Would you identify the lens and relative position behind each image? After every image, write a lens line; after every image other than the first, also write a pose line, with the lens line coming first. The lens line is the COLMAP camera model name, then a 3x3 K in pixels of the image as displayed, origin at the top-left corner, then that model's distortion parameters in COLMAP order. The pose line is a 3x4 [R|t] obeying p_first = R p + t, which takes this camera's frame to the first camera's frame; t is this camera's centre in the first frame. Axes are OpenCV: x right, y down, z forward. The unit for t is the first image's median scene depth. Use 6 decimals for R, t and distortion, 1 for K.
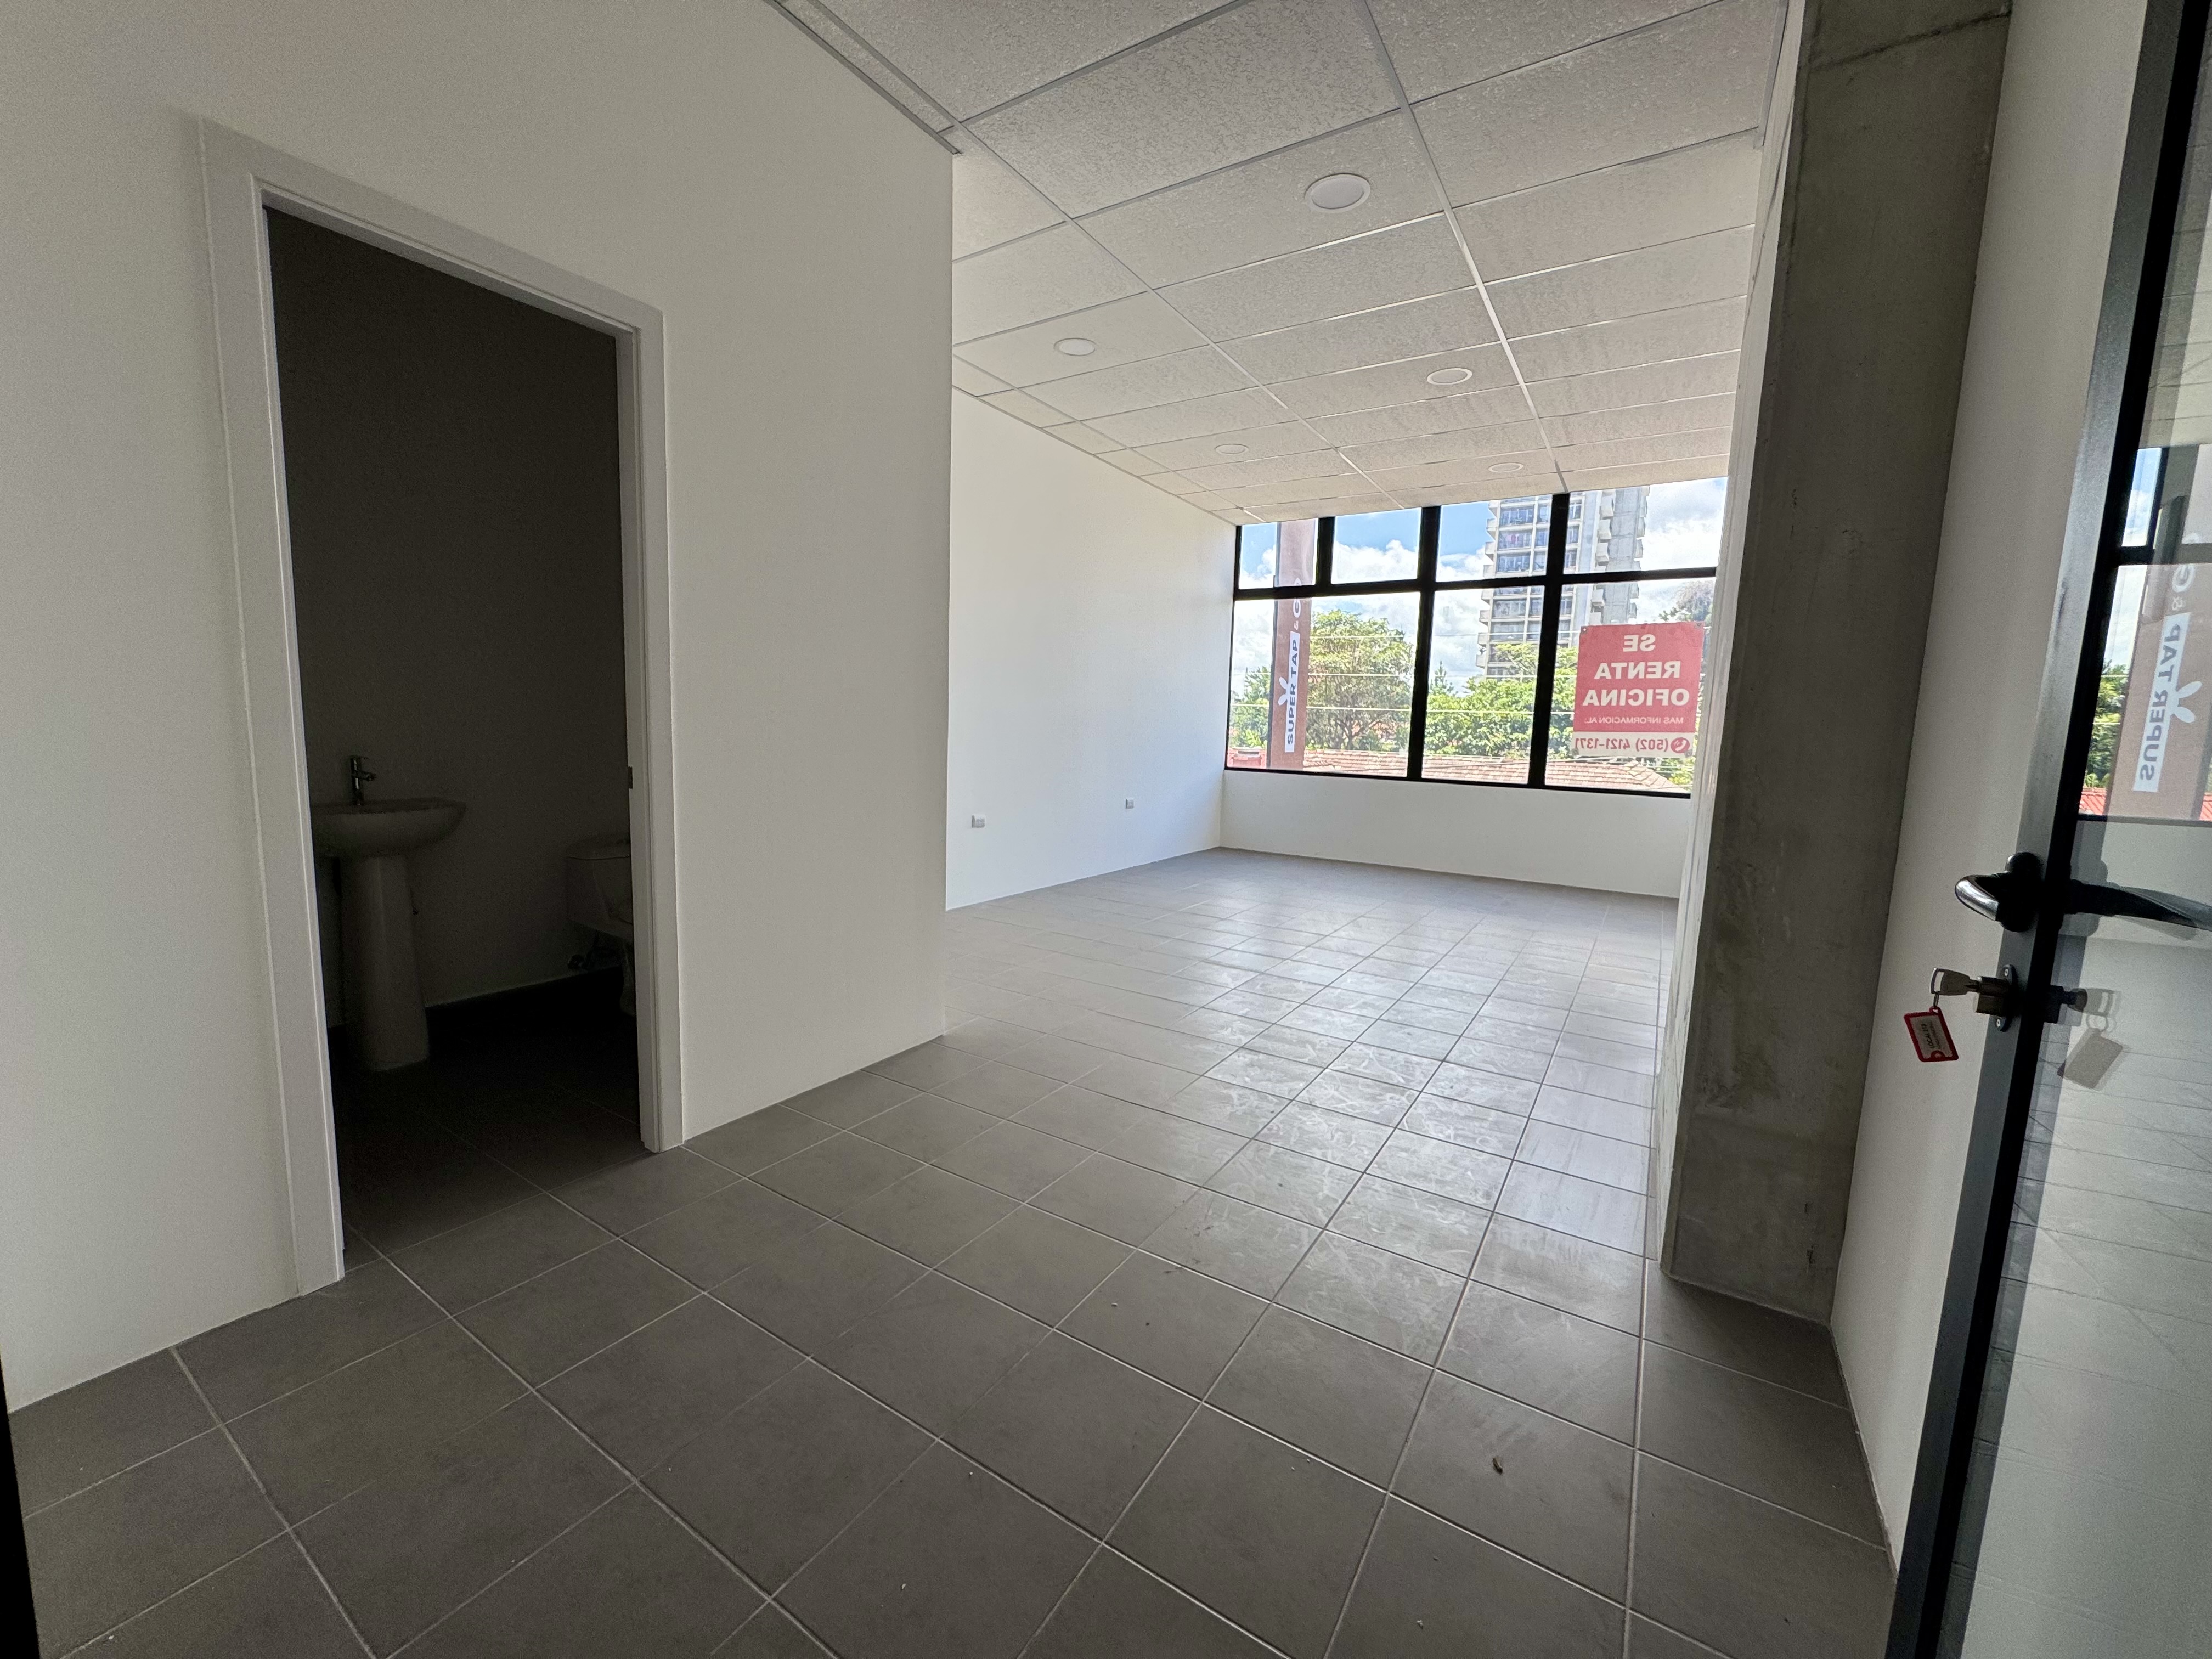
lens RADIAL K [[880.2, 0, 1102.0], [0, 880.2, 830.2], [0, 0, 1]] dist [-0.001146, -0.000143]
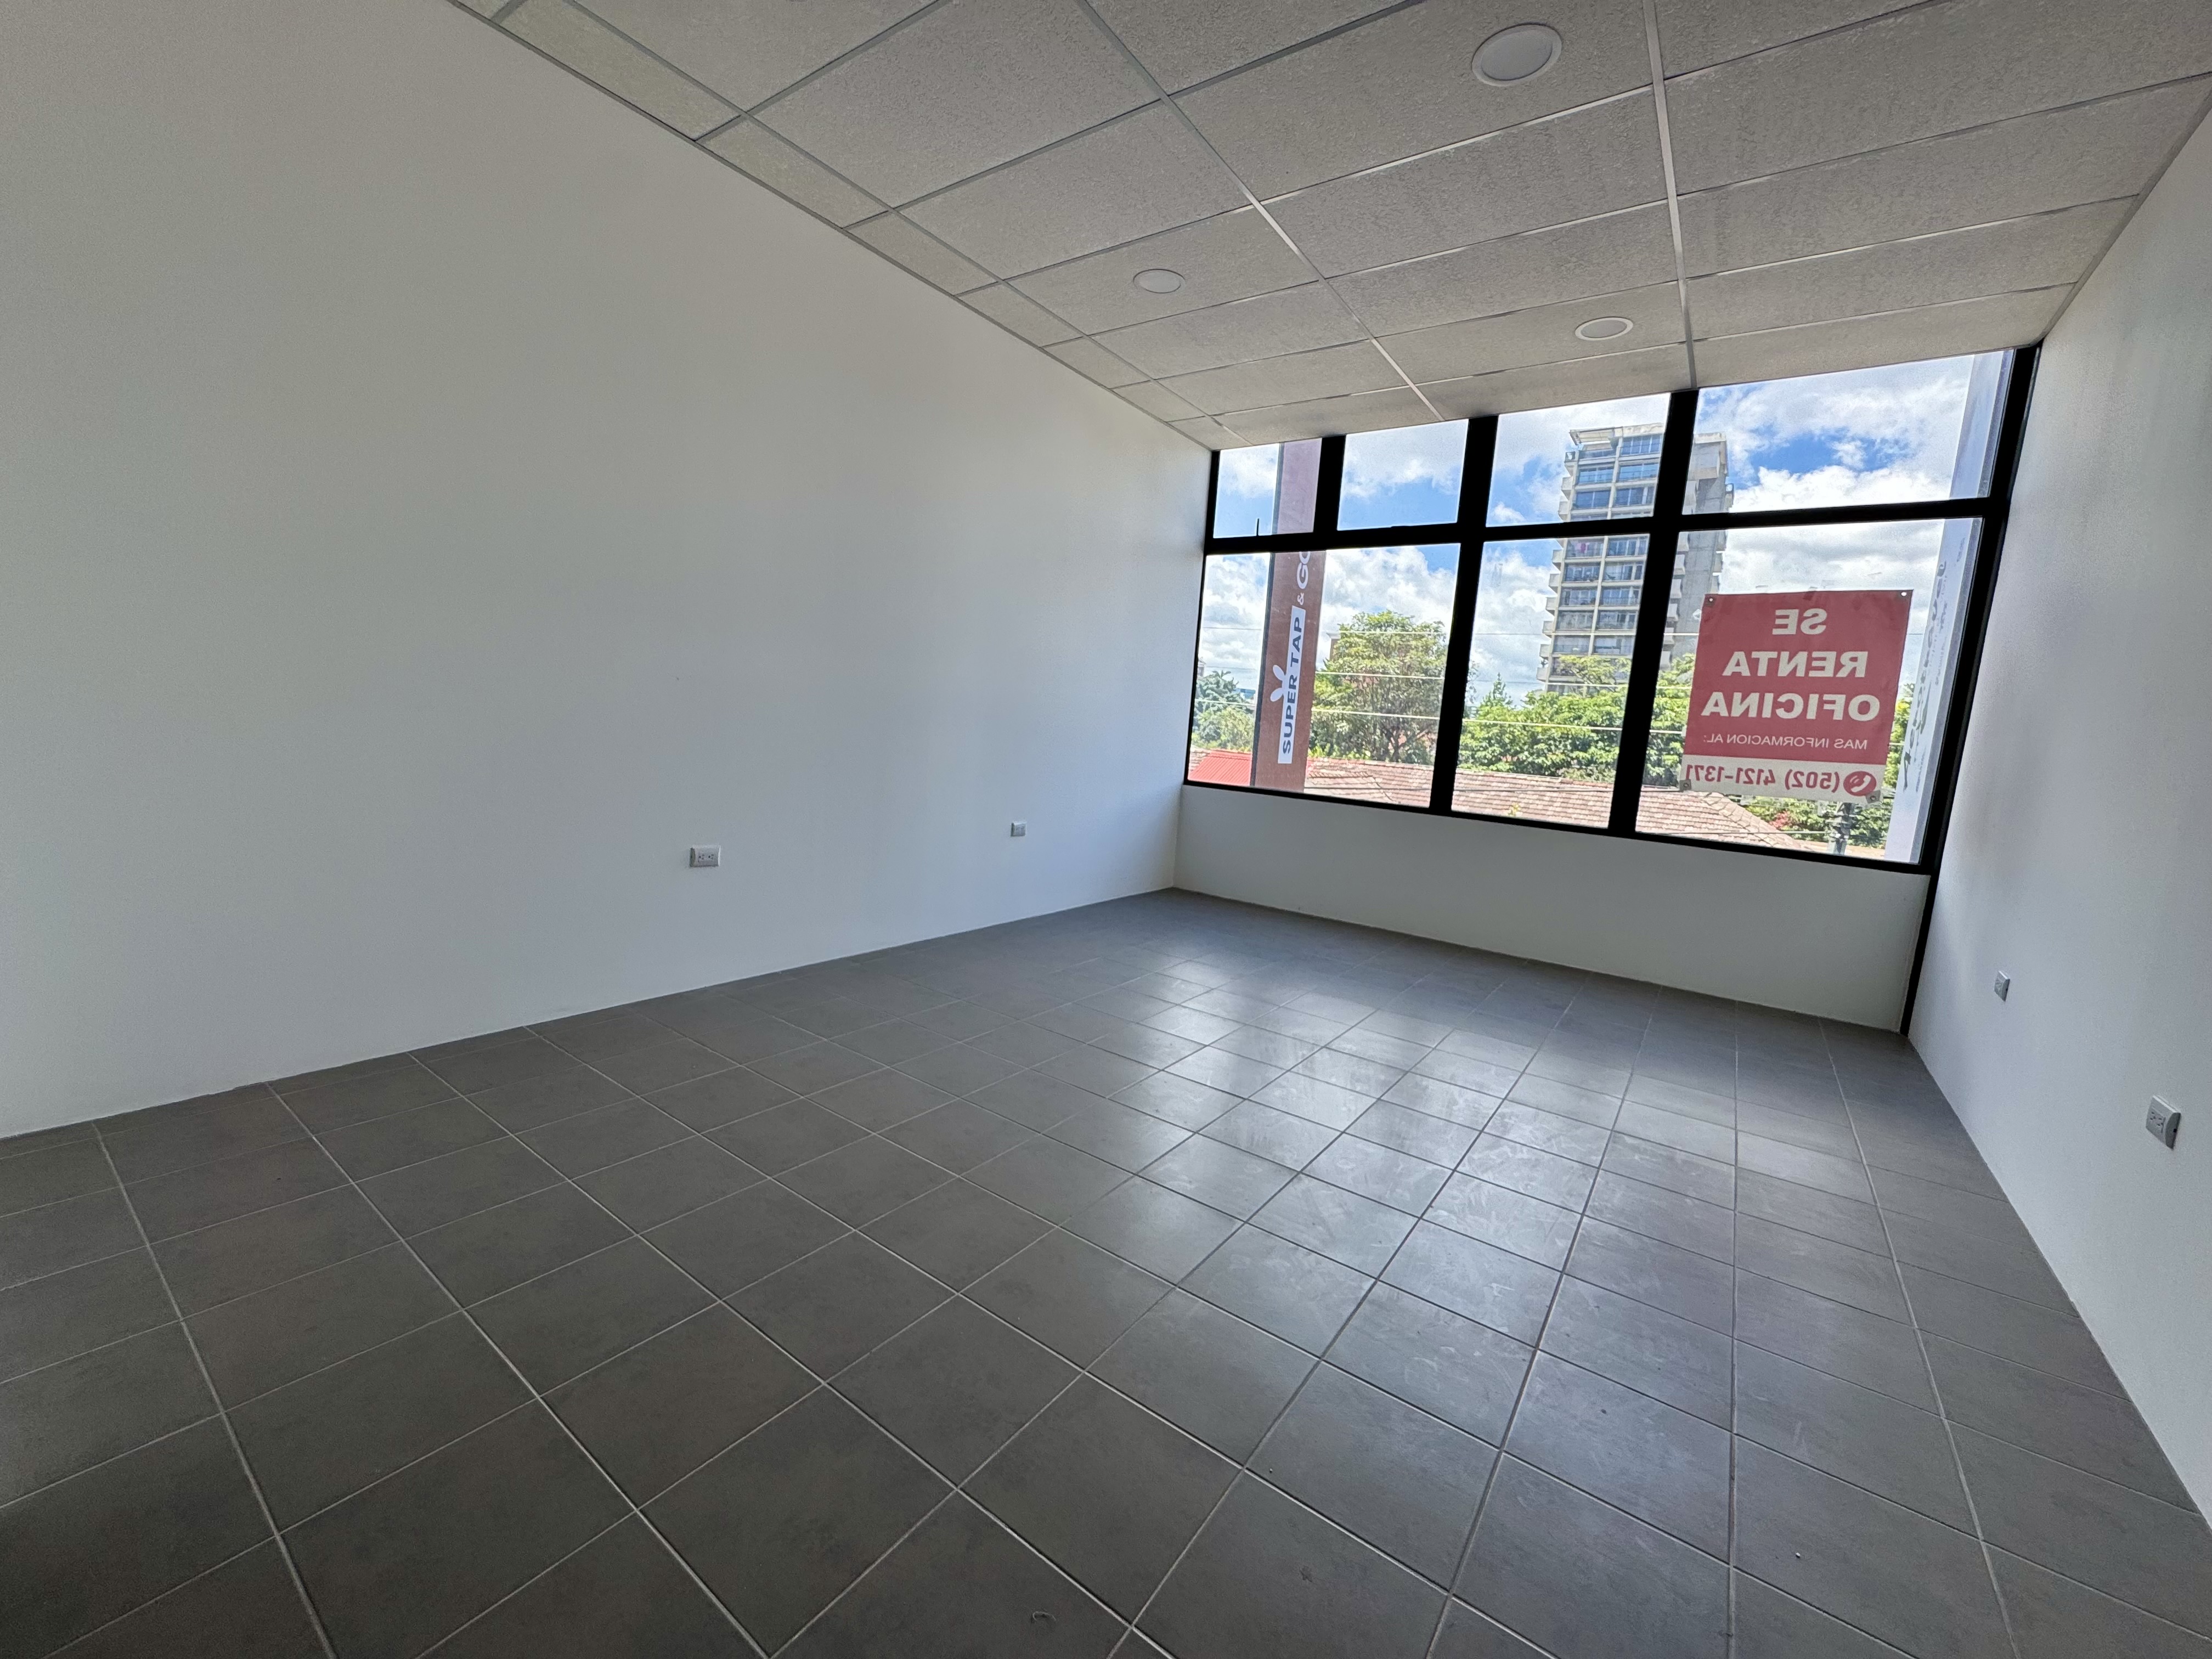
lens RADIAL K [[883.7, 0, 1103.0], [0, 883.7, 831.2], [0, 0, 1]] dist [-0.001993, -0.000372]
pose [[0.997714, 0.048715, -0.046826, 0.139771], [-0.048602, 0.998812, 0.003552, -0.037246], [0.046943, -0.001268, 0.998897, 0.330788]]
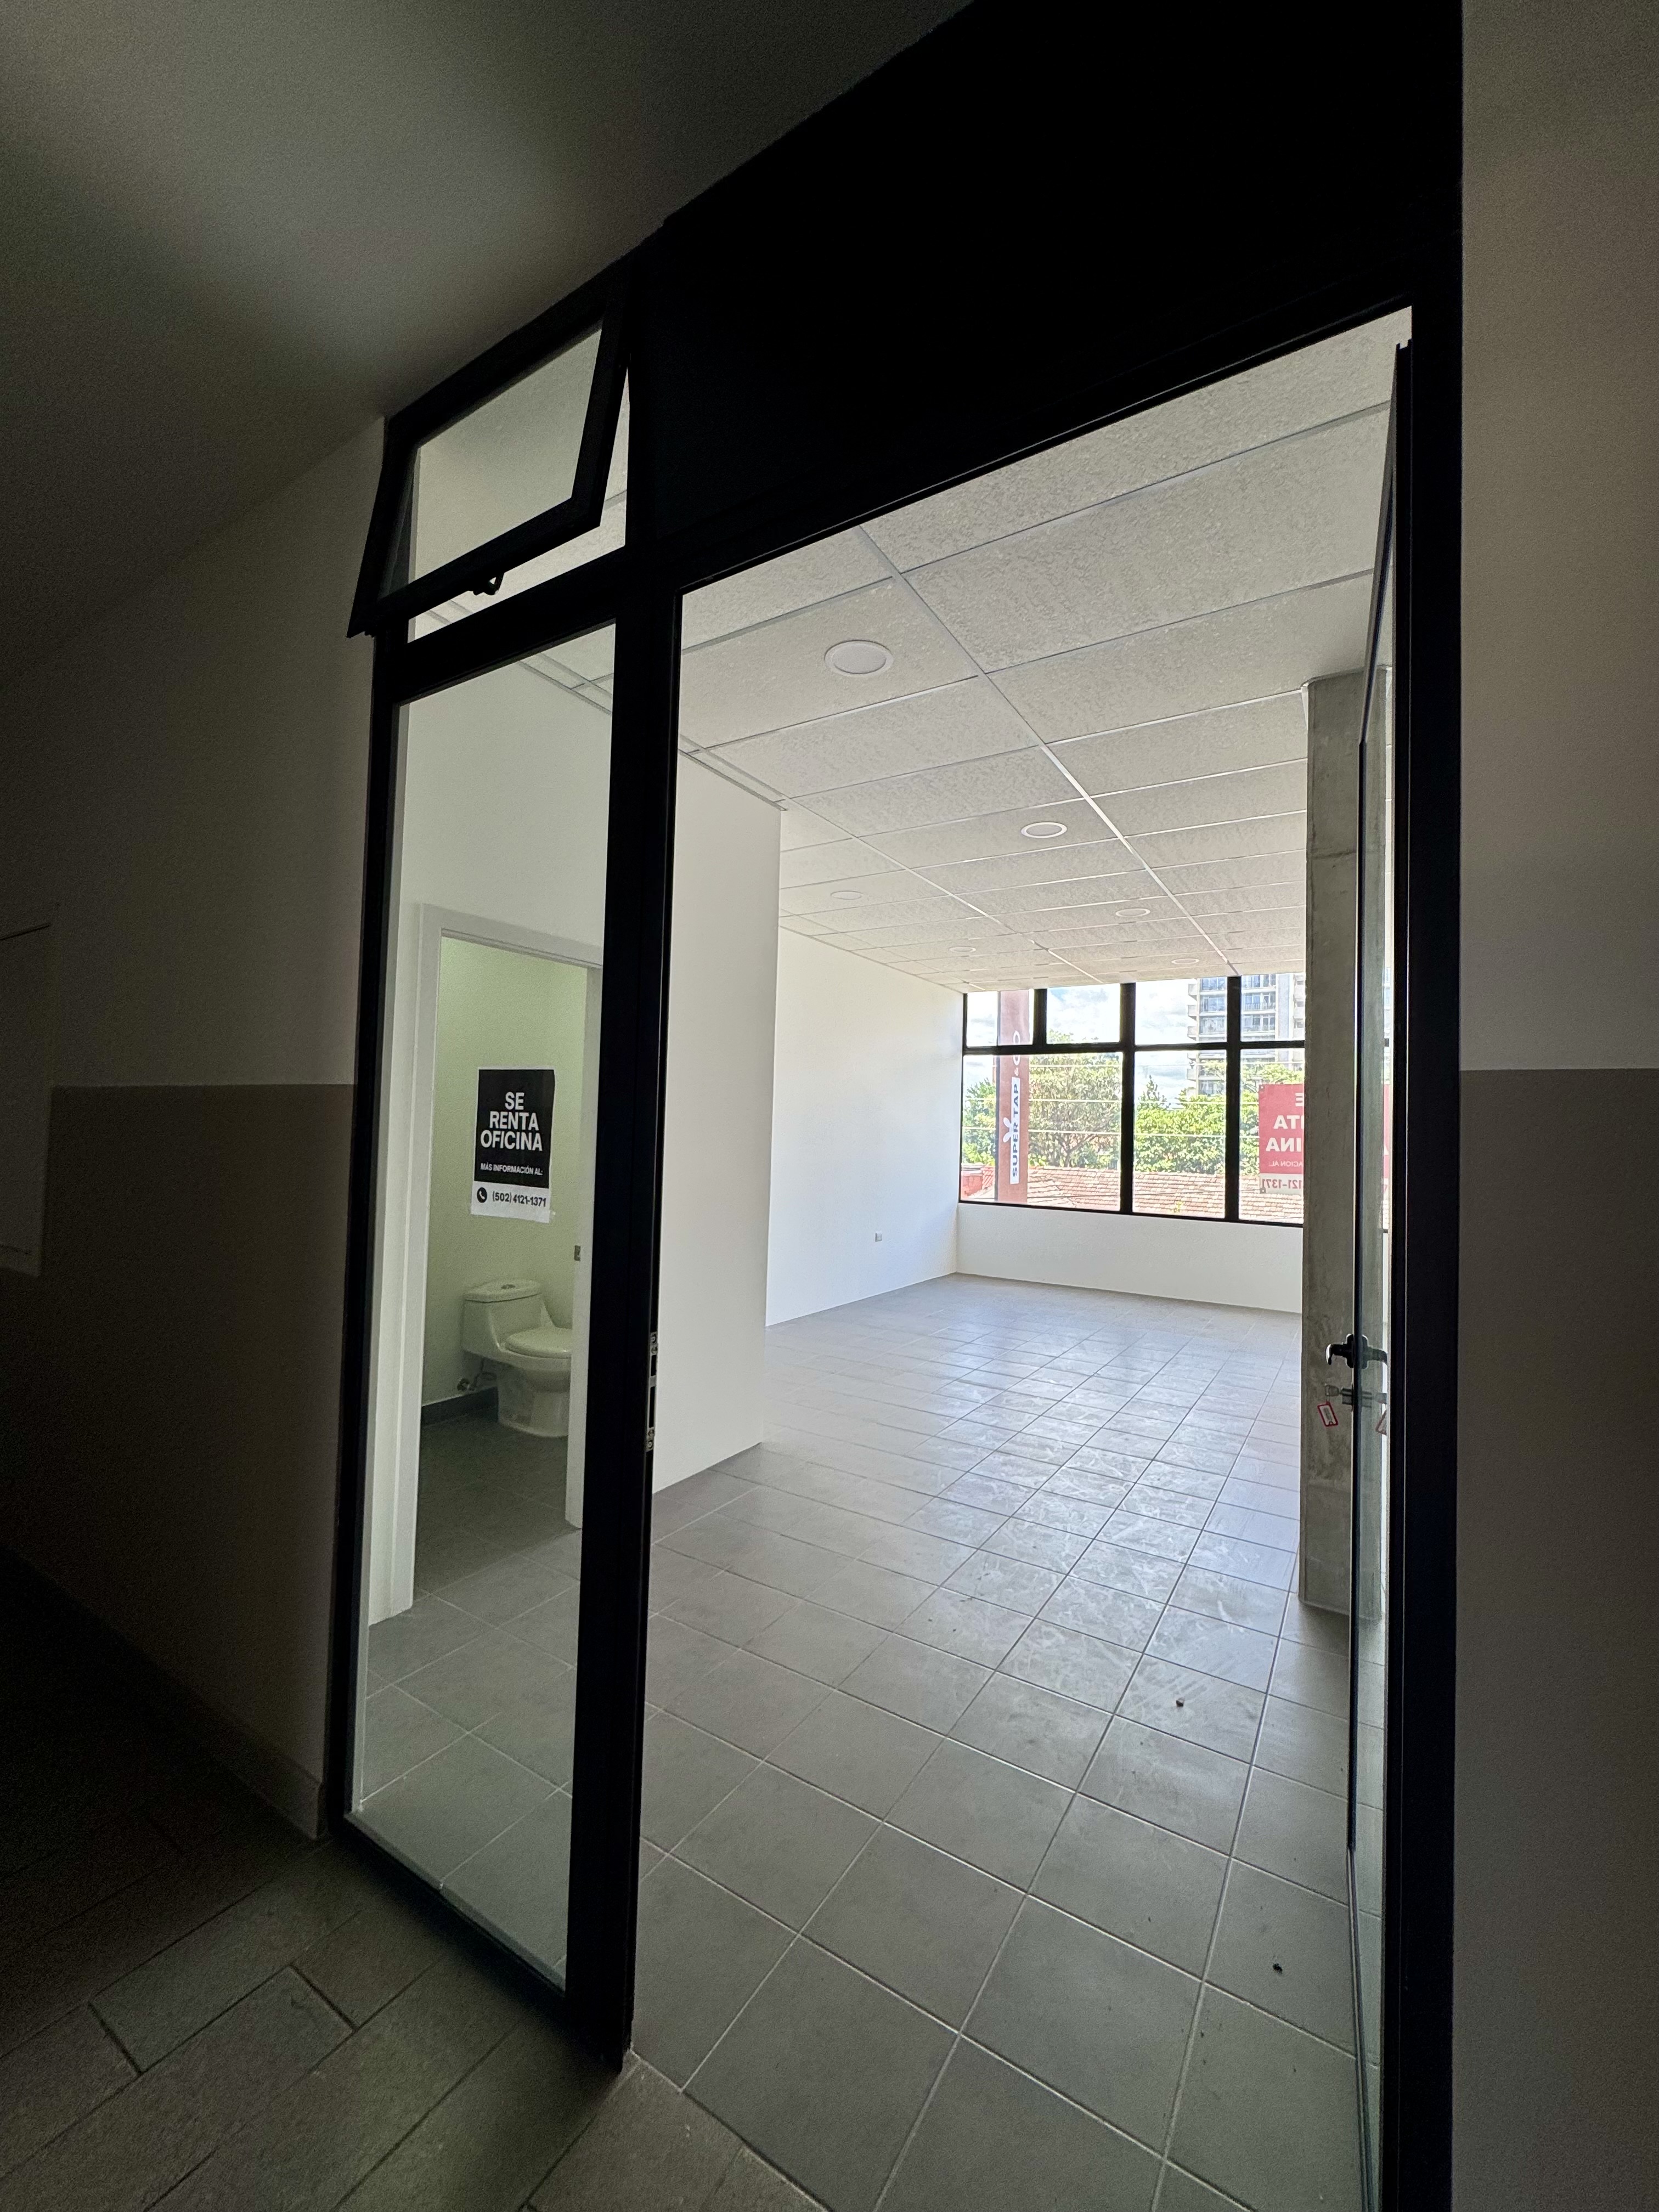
lens RADIAL K [[883.7, 0, 829.5], [0, 883.7, 1106.0], [0, 0, 1]] dist [-0.001993, -0.000372]
pose [[0.999943, -0.003412, 0.010086, -0.046120], [0.004902, 0.988414, -0.151703, -0.026626], [-0.009452, 0.151744, 0.988375, -0.167756]]
